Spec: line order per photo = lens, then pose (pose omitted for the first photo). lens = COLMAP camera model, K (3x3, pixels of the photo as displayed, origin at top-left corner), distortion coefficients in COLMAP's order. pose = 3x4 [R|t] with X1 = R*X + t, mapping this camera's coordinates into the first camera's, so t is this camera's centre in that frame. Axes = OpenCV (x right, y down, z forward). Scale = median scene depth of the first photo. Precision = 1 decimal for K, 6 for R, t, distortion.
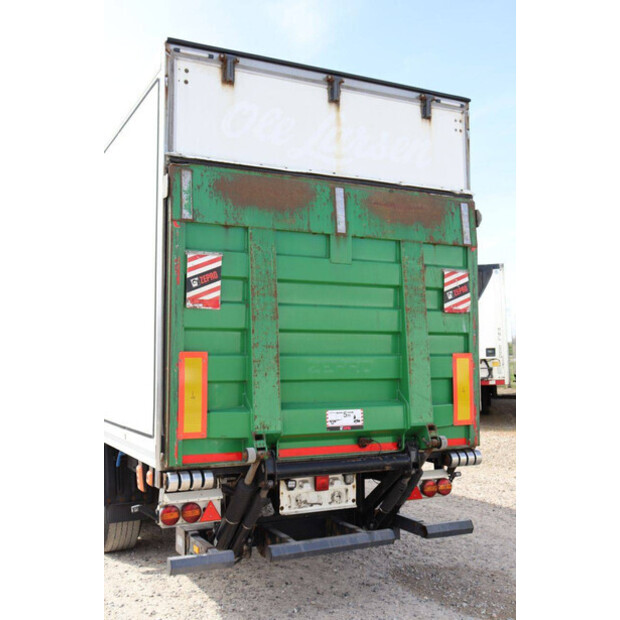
lens RADIAL K [[714.8, 0, 310.9], [0, 714.8, 308.6], [0, 0, 1]] dist [-0.010138, 0.000000]
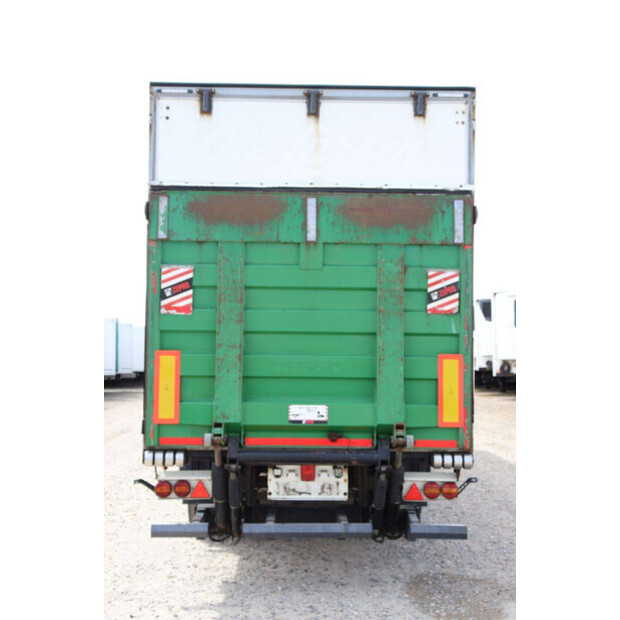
lens RADIAL K [[966.1, 0, 312.7], [0, 966.1, 303.5], [0, 0, 1]] dist [0.133233, 0.000000]
pose [[0.901961, -0.005346, -0.431784, 0.662123], [0.017223, 0.999573, 0.023603, -0.045625], [0.431473, -0.028726, 0.901668, -0.305867]]
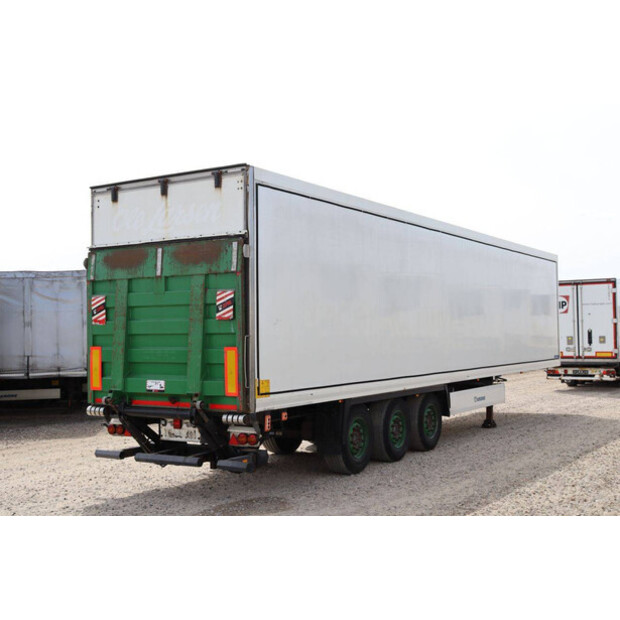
lens RADIAL K [[800.8, 0, 309.8], [0, 800.8, 310.3], [0, 0, 1]] dist [0.009341, 0.000000]
pose [[0.518331, -0.028595, -0.854702, 1.812072], [0.070734, 0.997450, 0.009526, -0.017161], [0.852250, -0.065394, 0.519032, 0.316419]]
